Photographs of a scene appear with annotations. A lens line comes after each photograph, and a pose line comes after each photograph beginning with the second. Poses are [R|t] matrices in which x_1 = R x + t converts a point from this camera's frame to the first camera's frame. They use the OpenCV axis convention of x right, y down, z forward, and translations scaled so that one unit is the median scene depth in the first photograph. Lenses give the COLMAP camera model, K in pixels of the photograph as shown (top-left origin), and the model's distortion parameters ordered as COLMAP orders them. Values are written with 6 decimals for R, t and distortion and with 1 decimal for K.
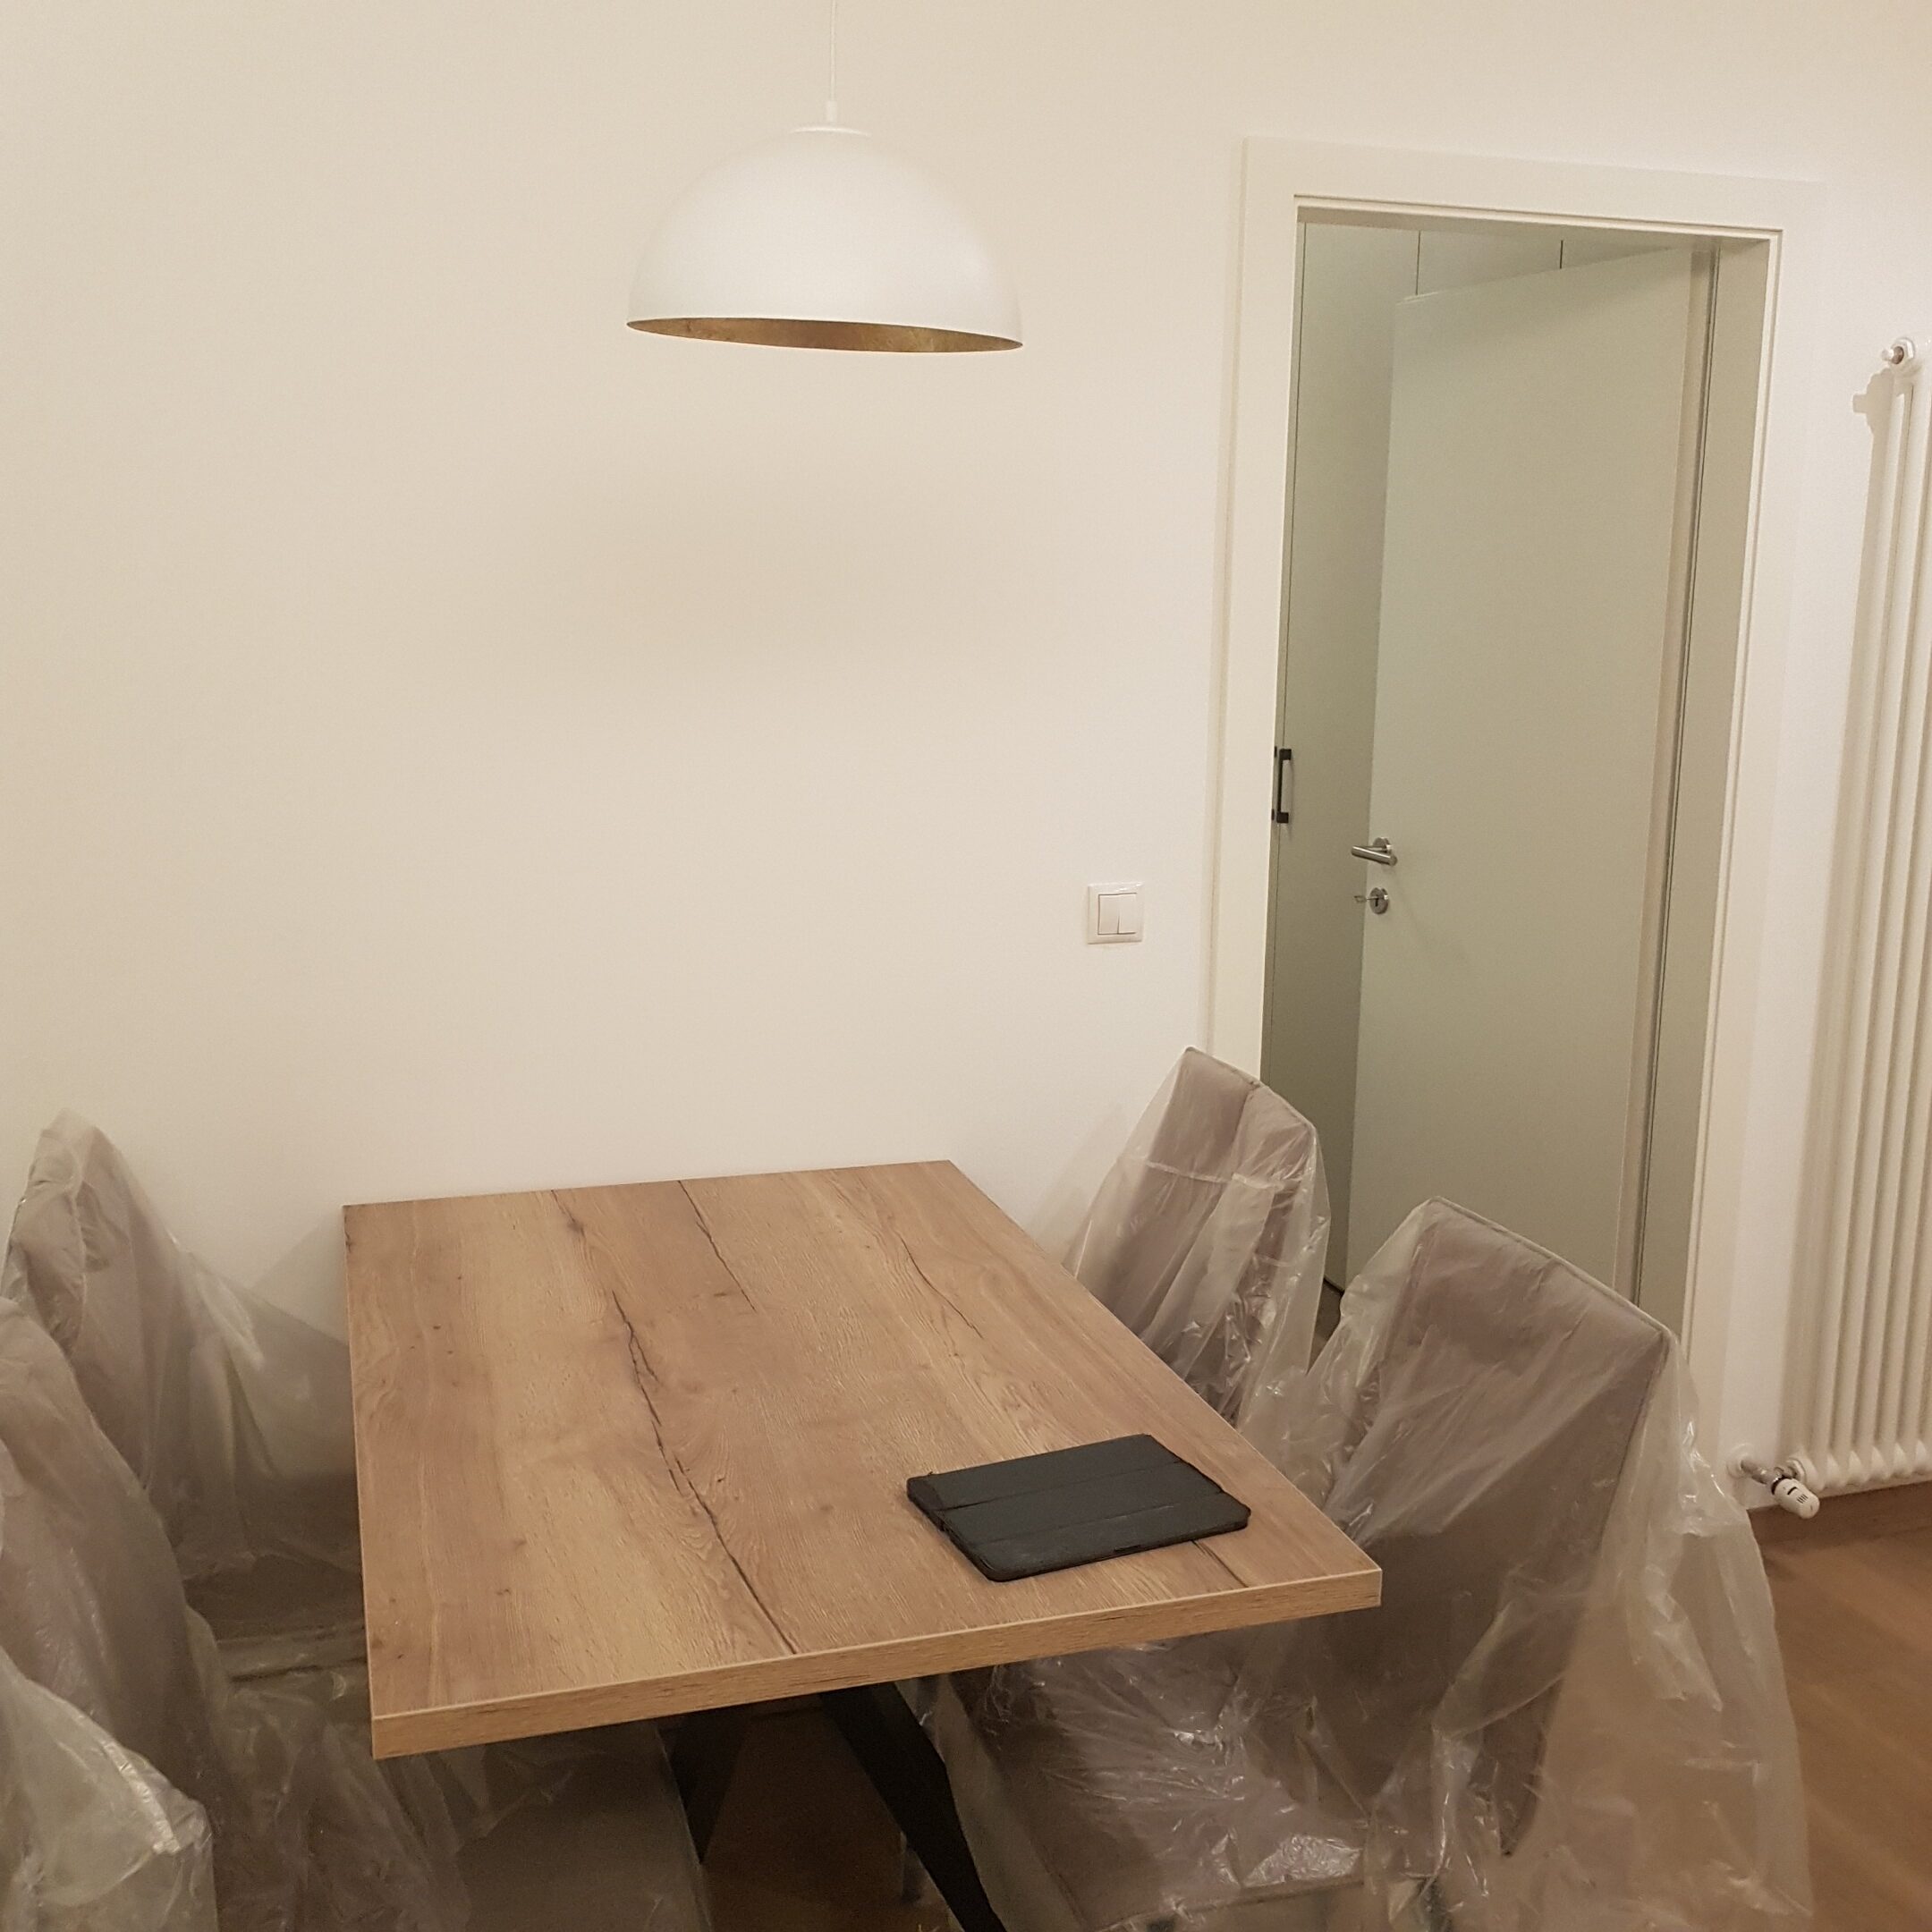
lens RADIAL K [[2025.7, 0, 965.2], [0, 2025.7, 940.1], [0, 0, 1]] dist [-0.006240, -0.002067]
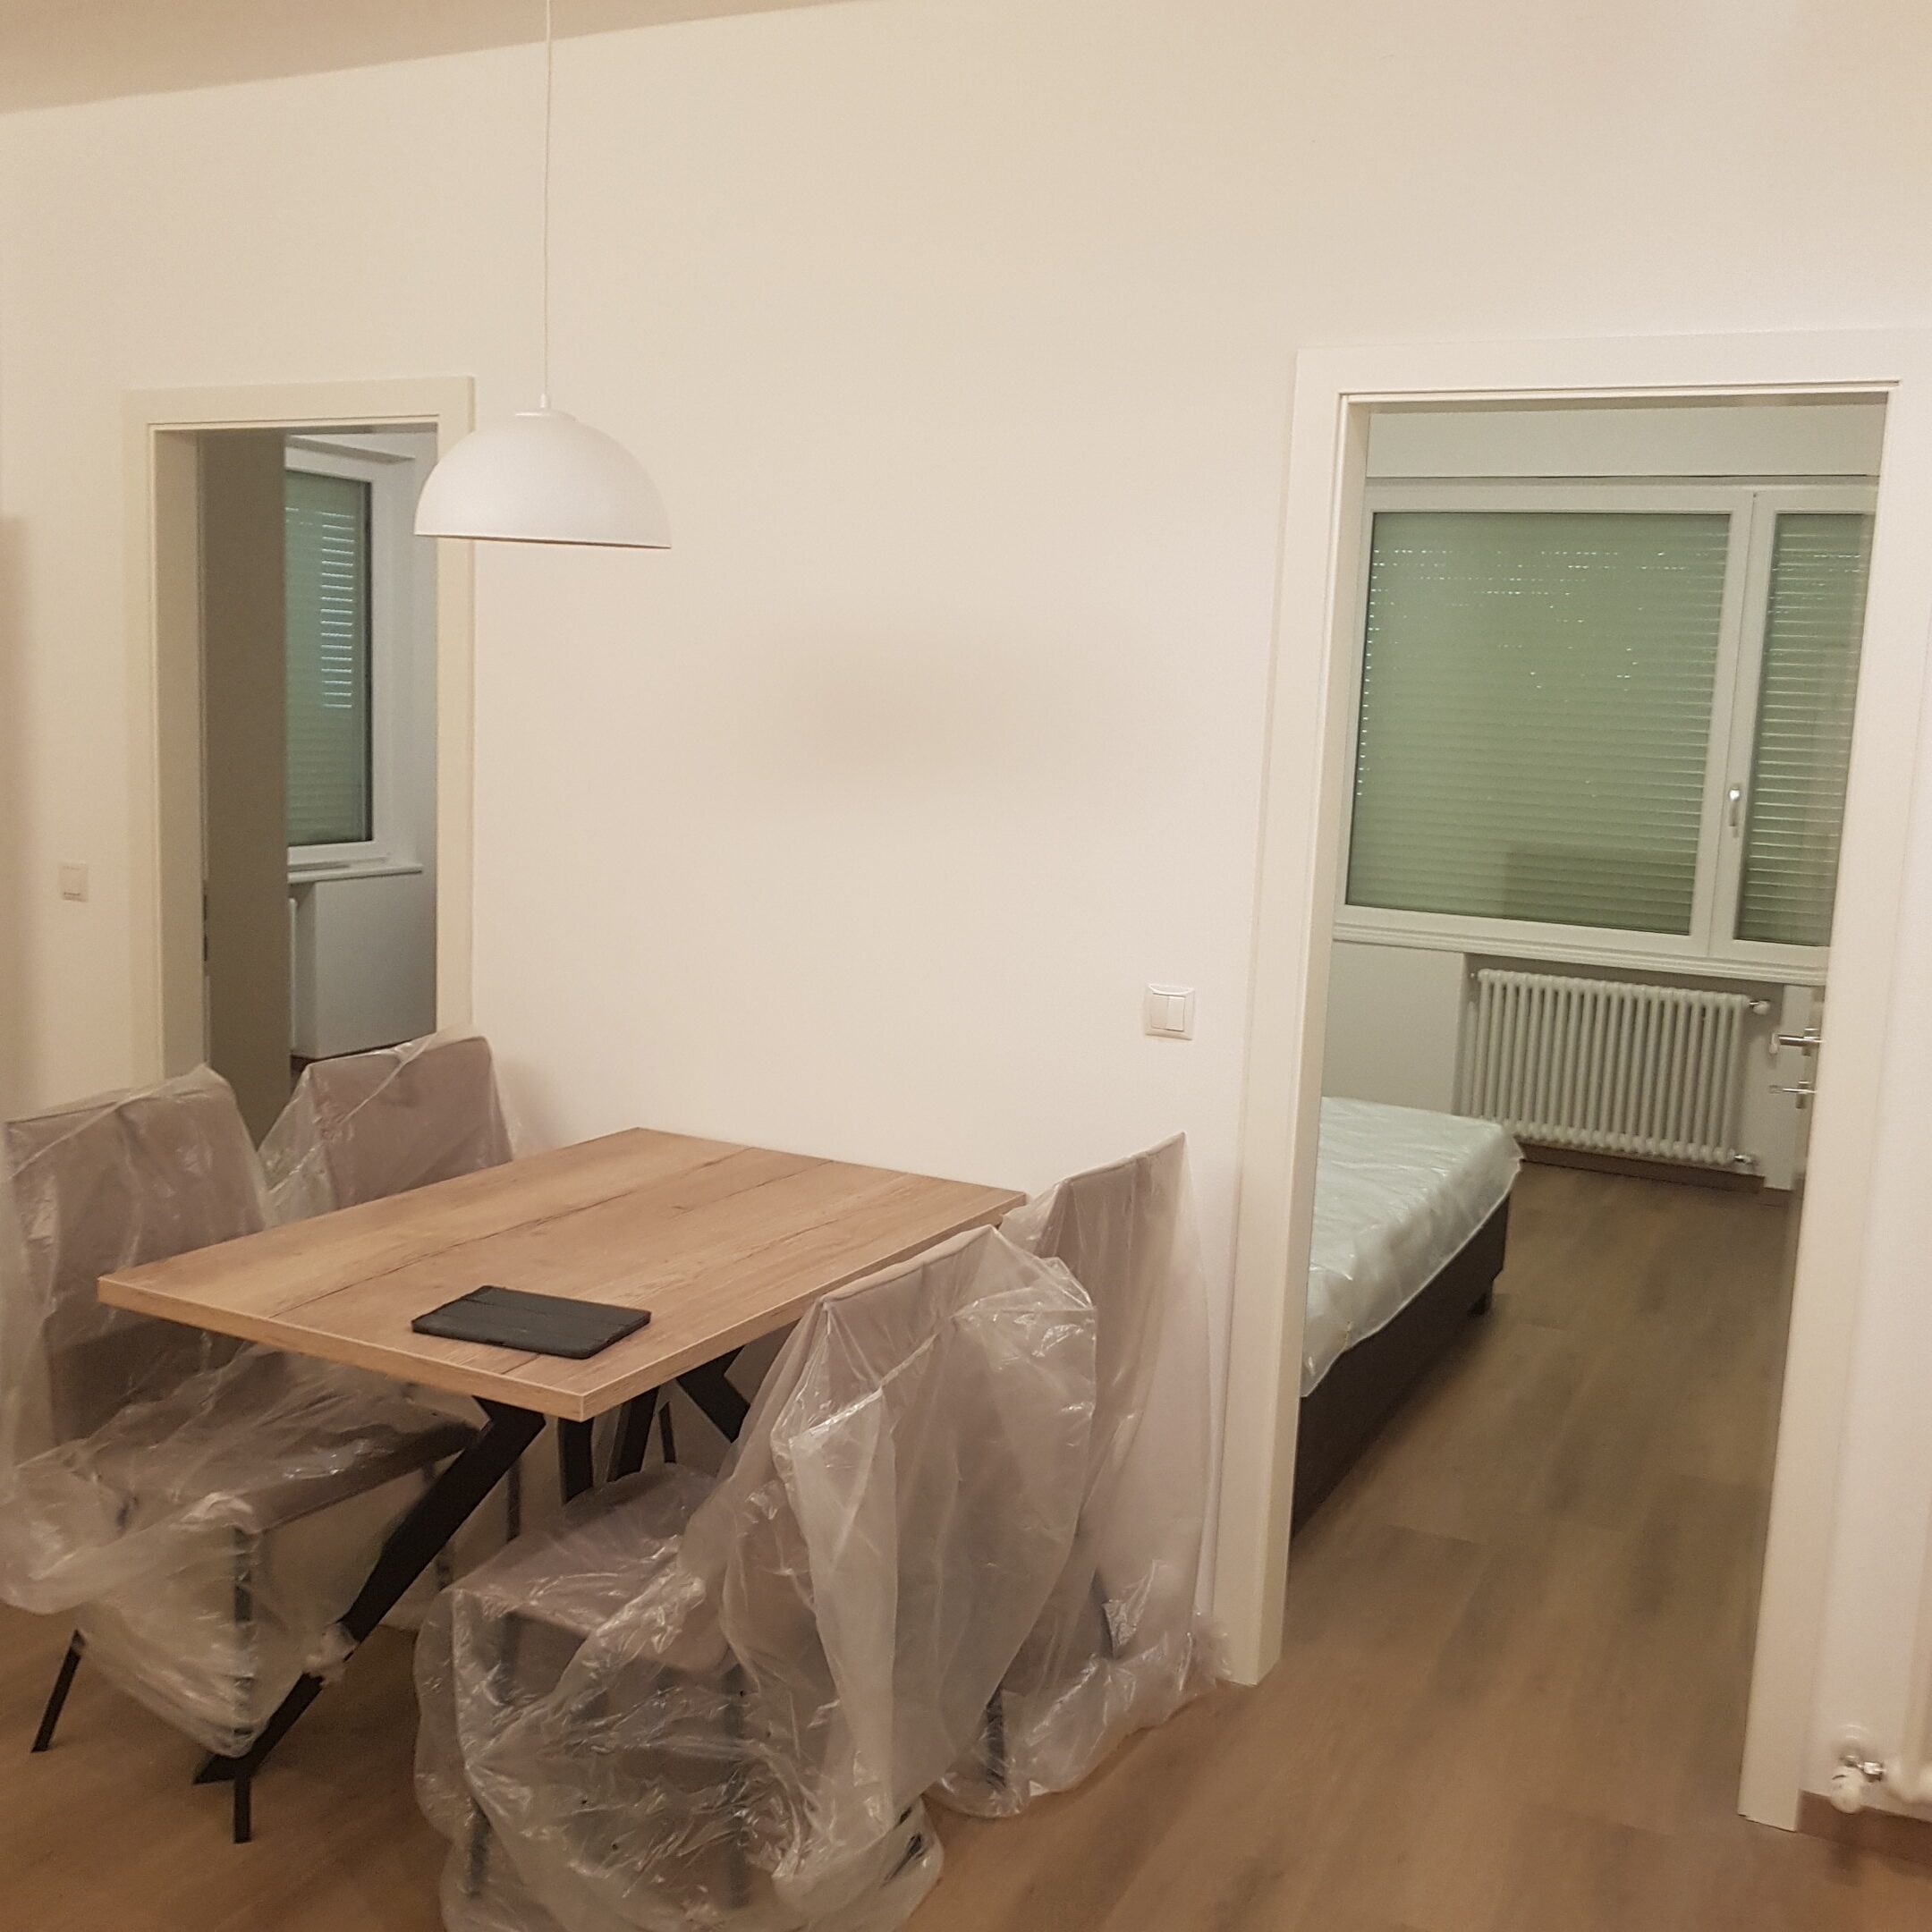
lens RADIAL K [[1979.8, 0, 980.6], [0, 1979.8, 1013.9], [0, 0, 1]] dist [0.002374, -0.051210]
pose [[0.720745, 0.126055, -0.681642, 0.987682], [-0.163026, 0.986570, 0.010068, -0.007917], [0.673757, 0.103869, 0.731616, 0.114822]]
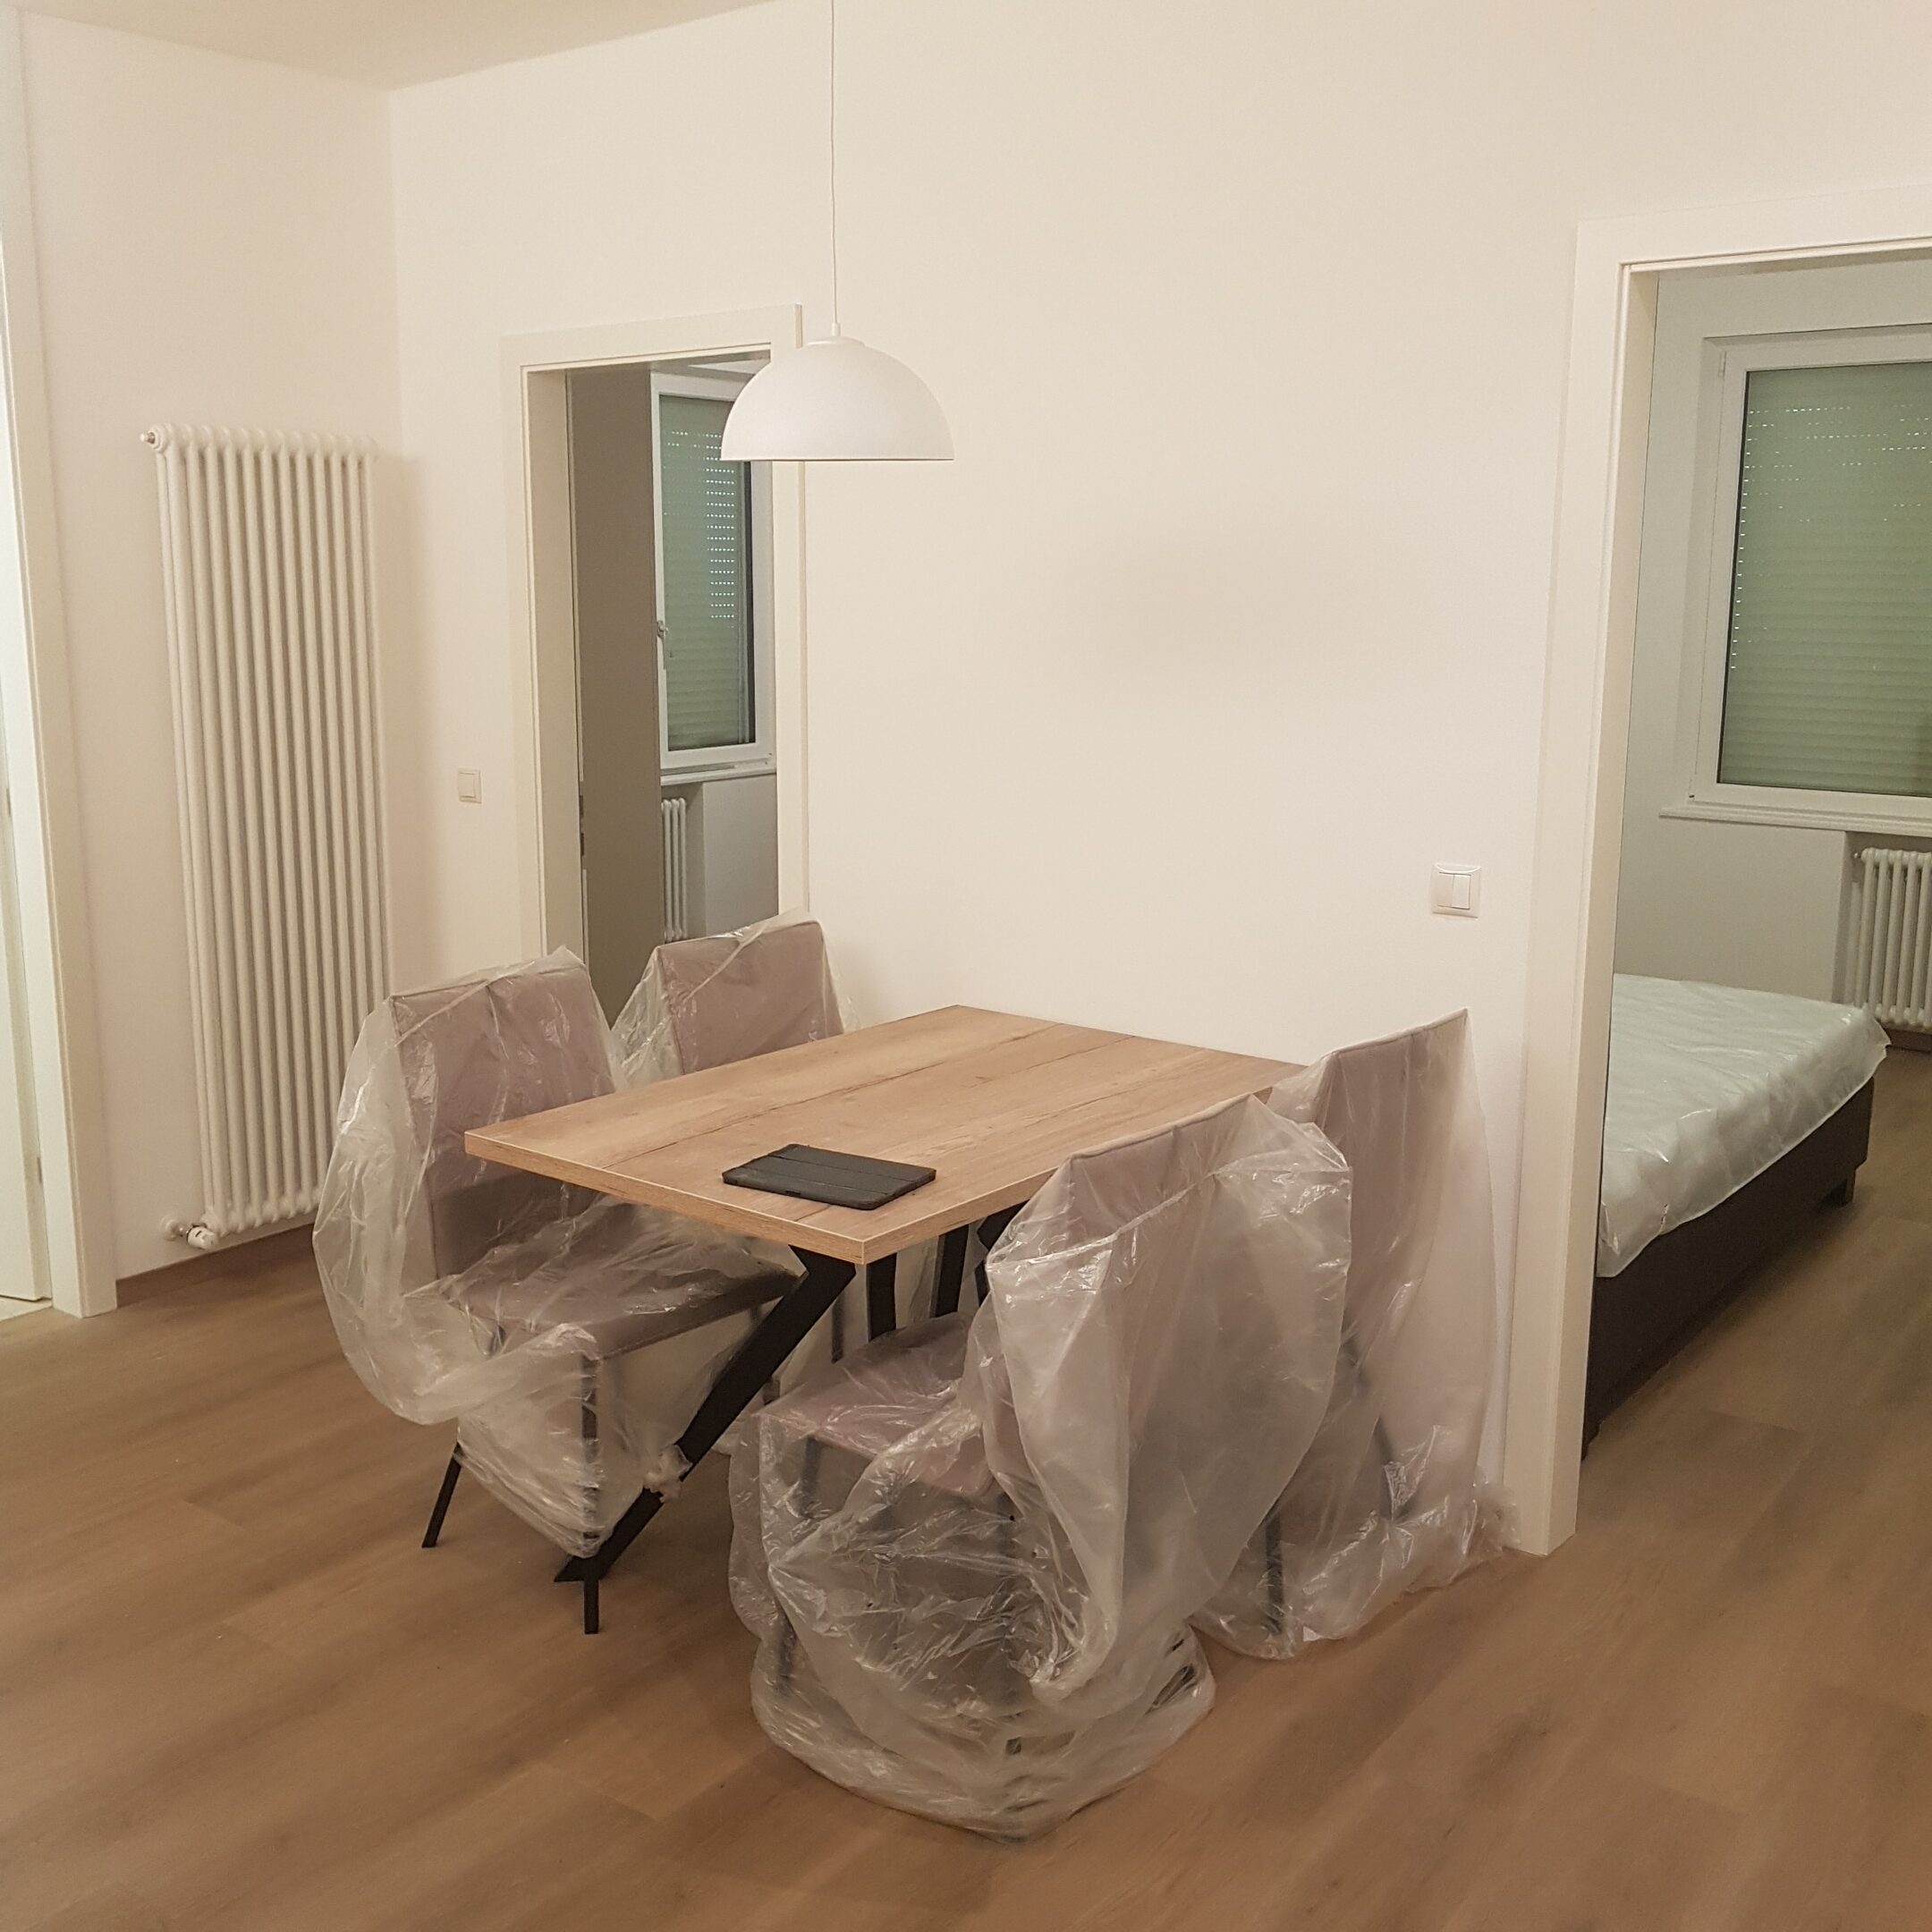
lens RADIAL K [[1988.2, 0, 966.0], [0, 1988.2, 966.0], [0, 0, 1]] dist [-0.003002, -0.006769]
pose [[0.565084, 0.144758, -0.812234, 1.099432], [-0.149317, 0.986174, 0.071876, -0.013852], [0.811409, 0.080664, 0.578886, 0.124583]]
